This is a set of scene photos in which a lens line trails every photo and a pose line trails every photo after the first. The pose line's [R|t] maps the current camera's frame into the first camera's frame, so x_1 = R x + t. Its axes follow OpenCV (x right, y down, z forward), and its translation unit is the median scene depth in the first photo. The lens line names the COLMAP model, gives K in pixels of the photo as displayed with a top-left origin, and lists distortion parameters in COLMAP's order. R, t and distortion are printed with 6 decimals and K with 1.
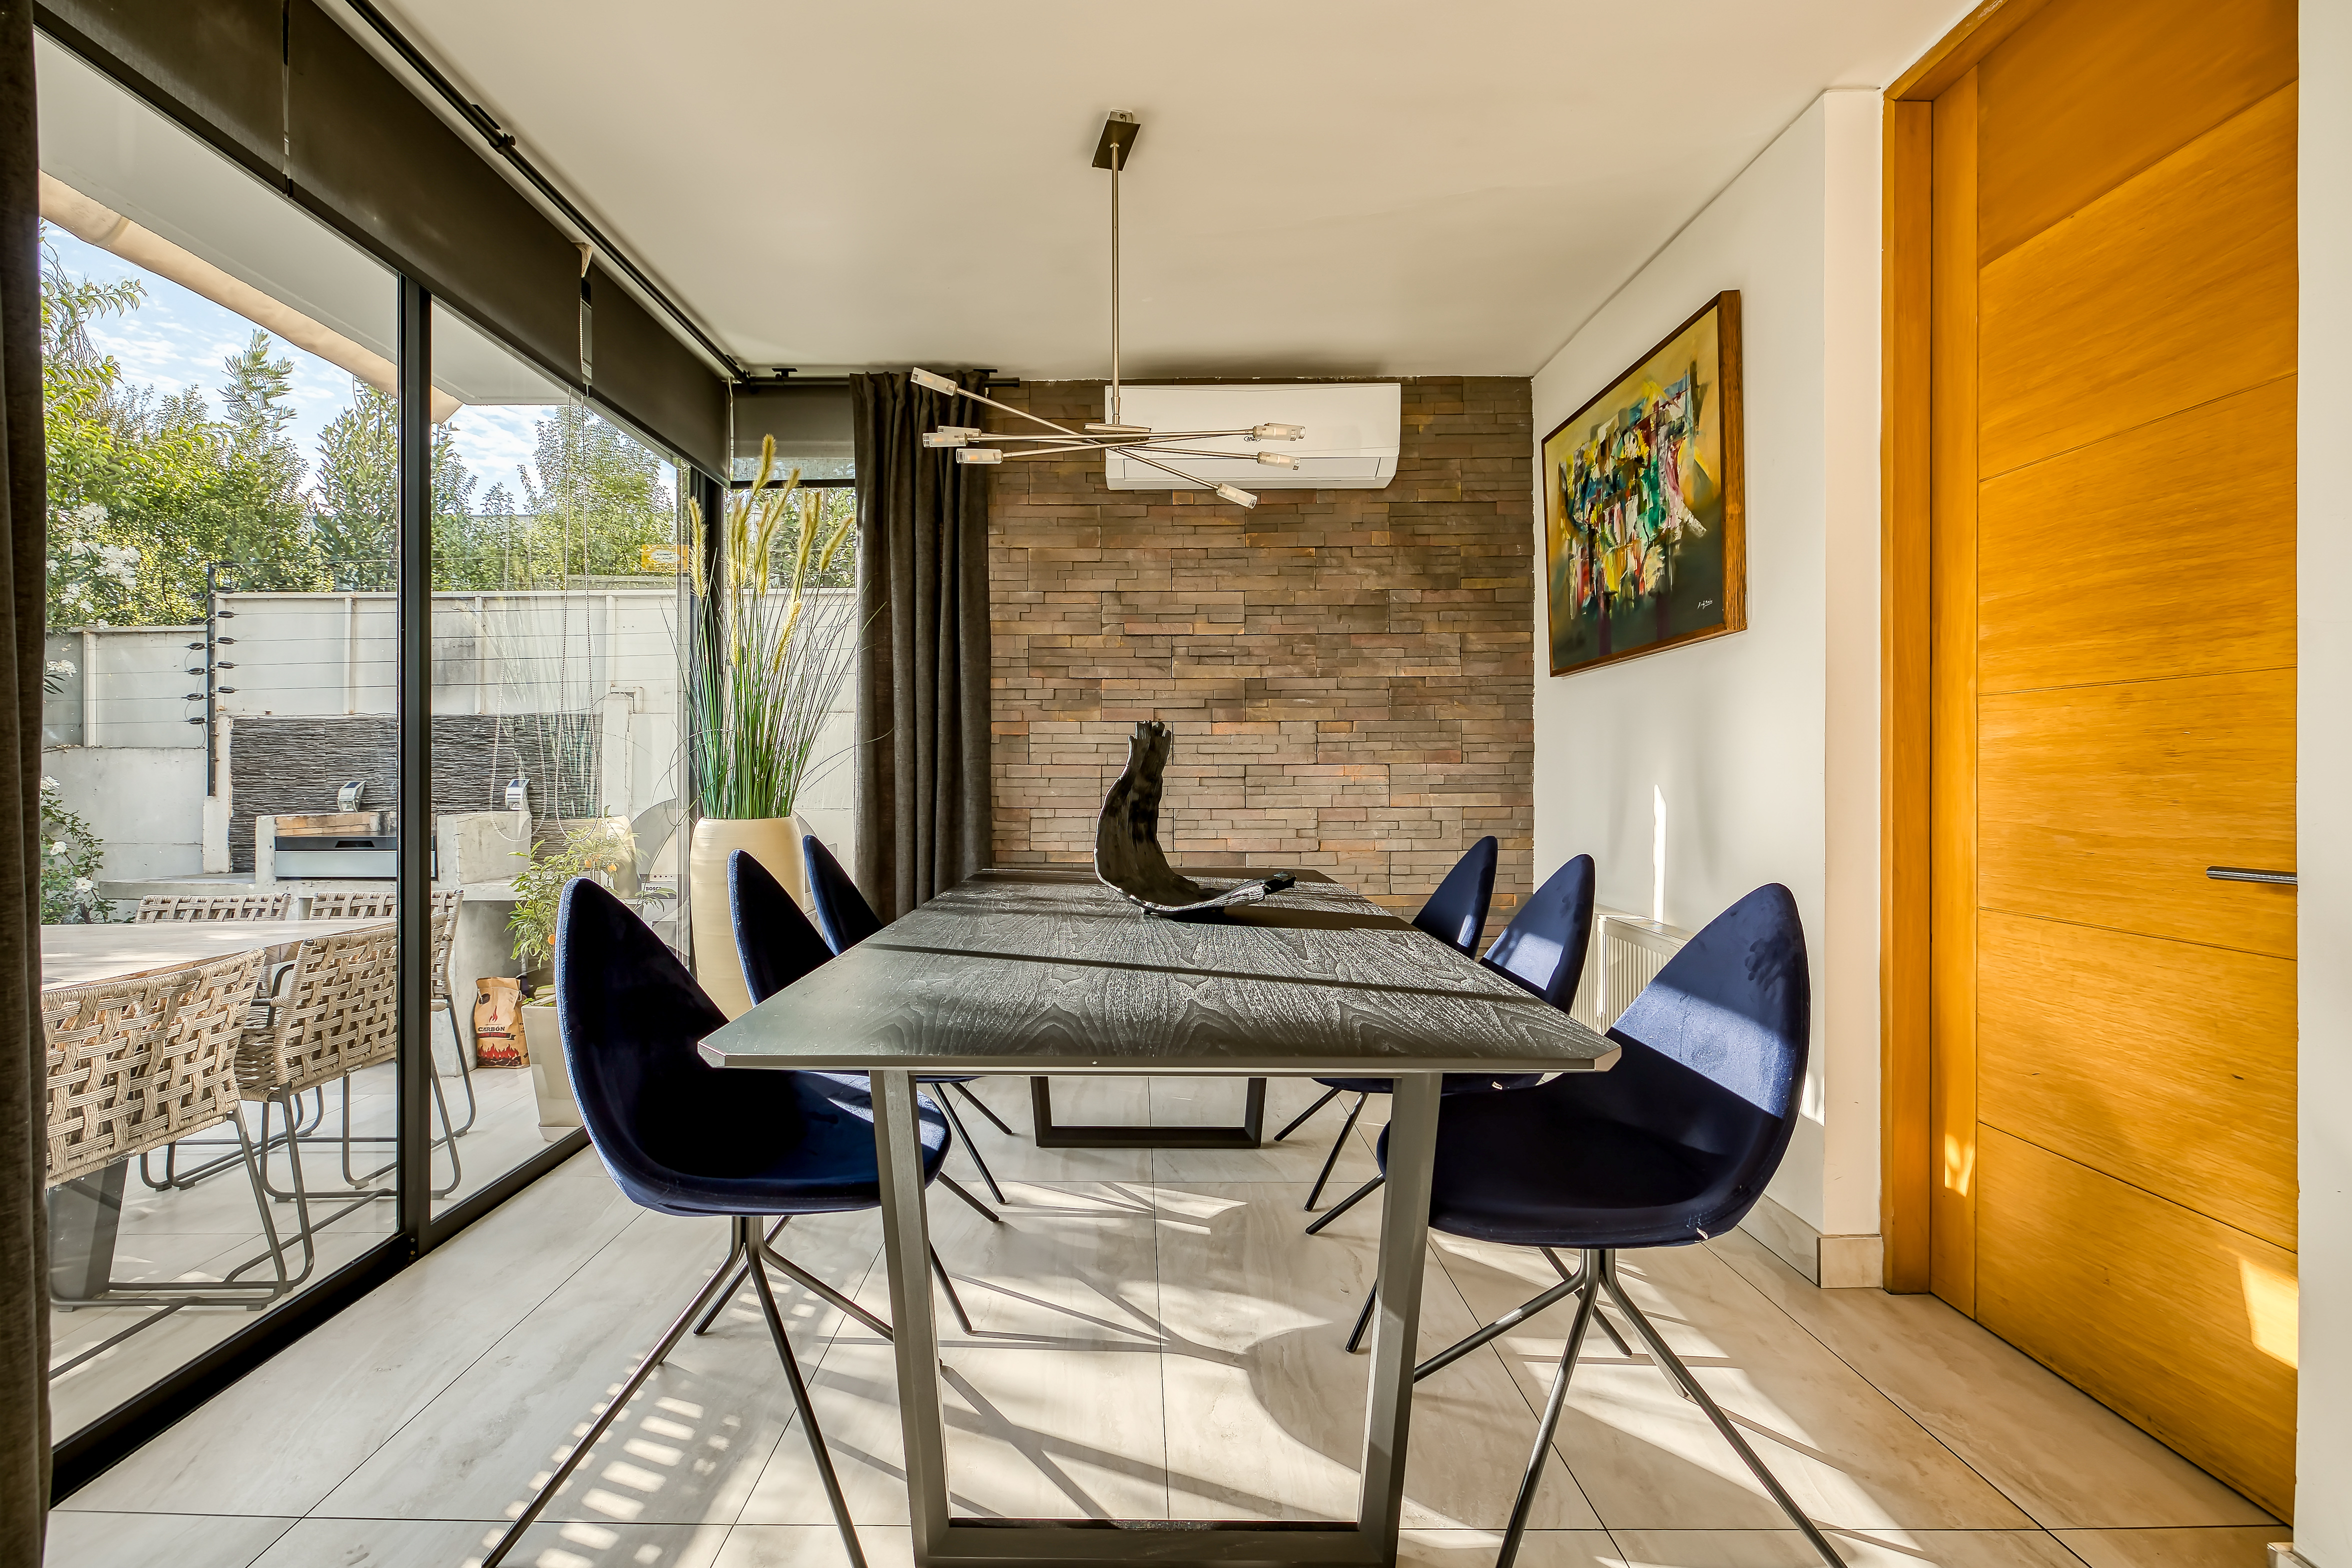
lens RADIAL K [[1006.3, 0, 1100.0], [0, 1006.3, 768.2], [0, 0, 1]] dist [-0.002149, 0.001497]
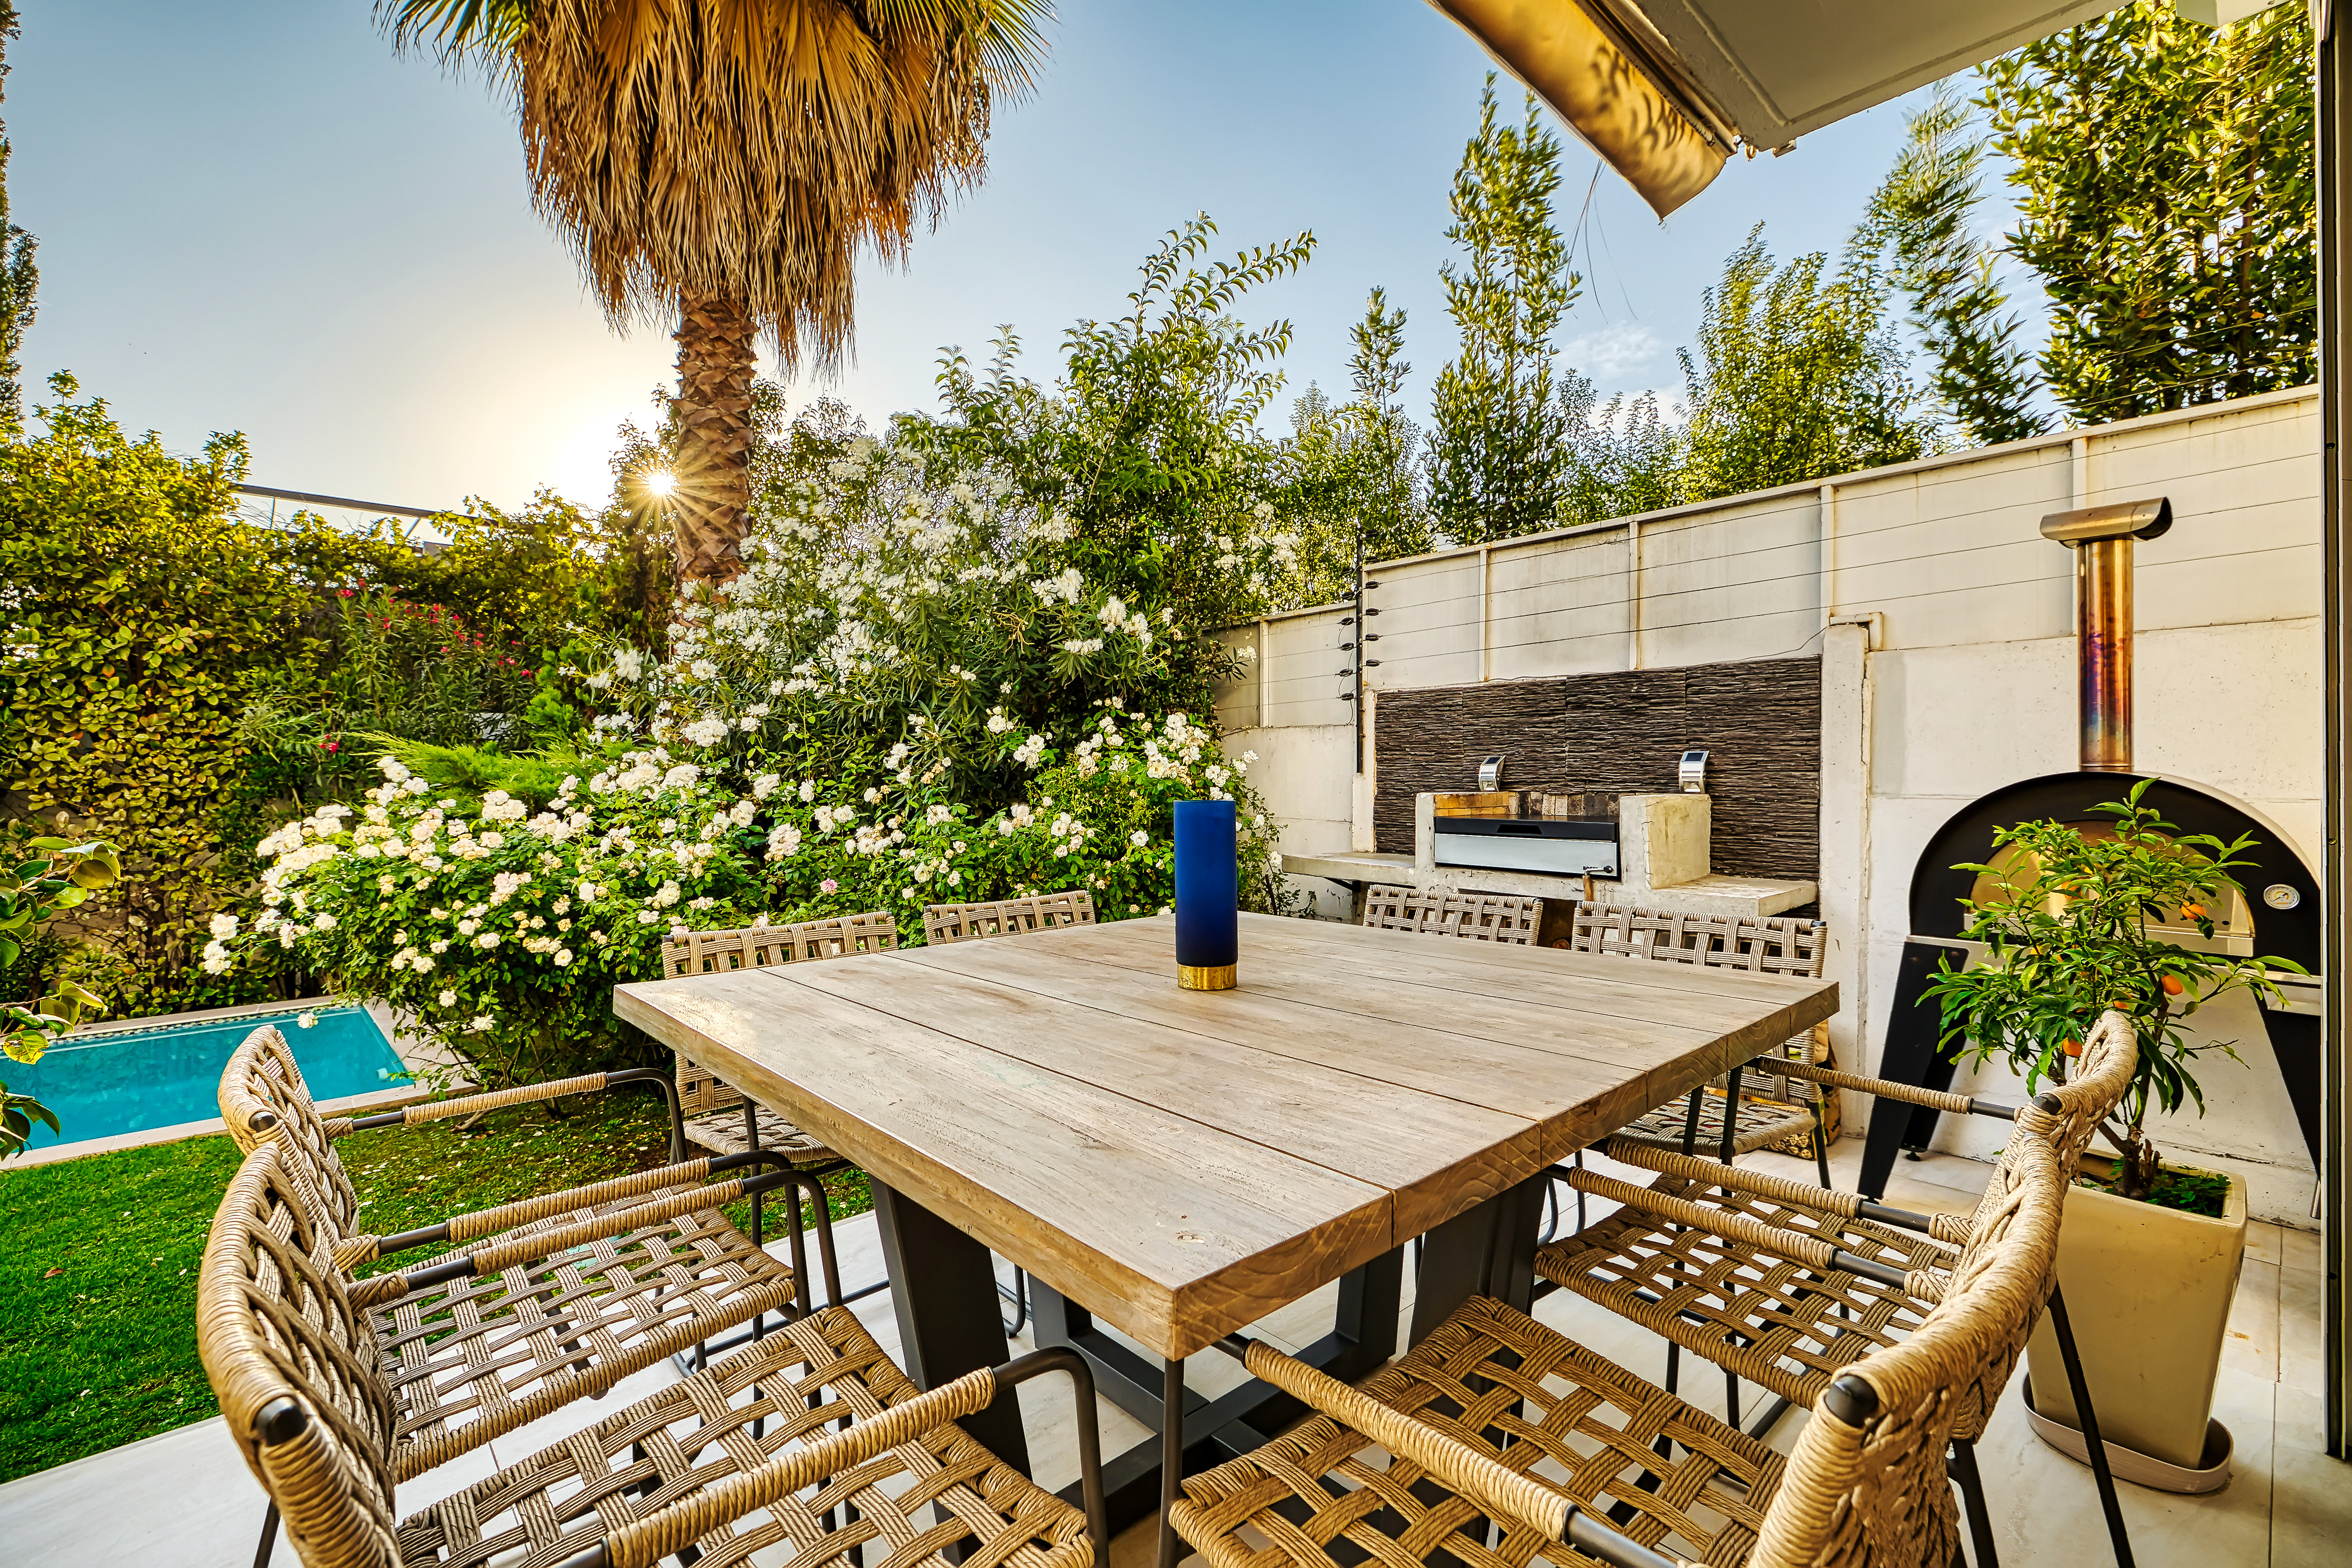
lens RADIAL K [[1006.3, 0, 1187.7], [0, 1006.3, 781.5], [0, 0, 1]] dist [-0.002149, 0.001497]
pose [[0.690925, 0.009013, -0.722871, -0.291588], [0.006553, 0.999803, 0.018730, 0.016458], [0.722897, -0.017678, 0.690730, 0.202408]]
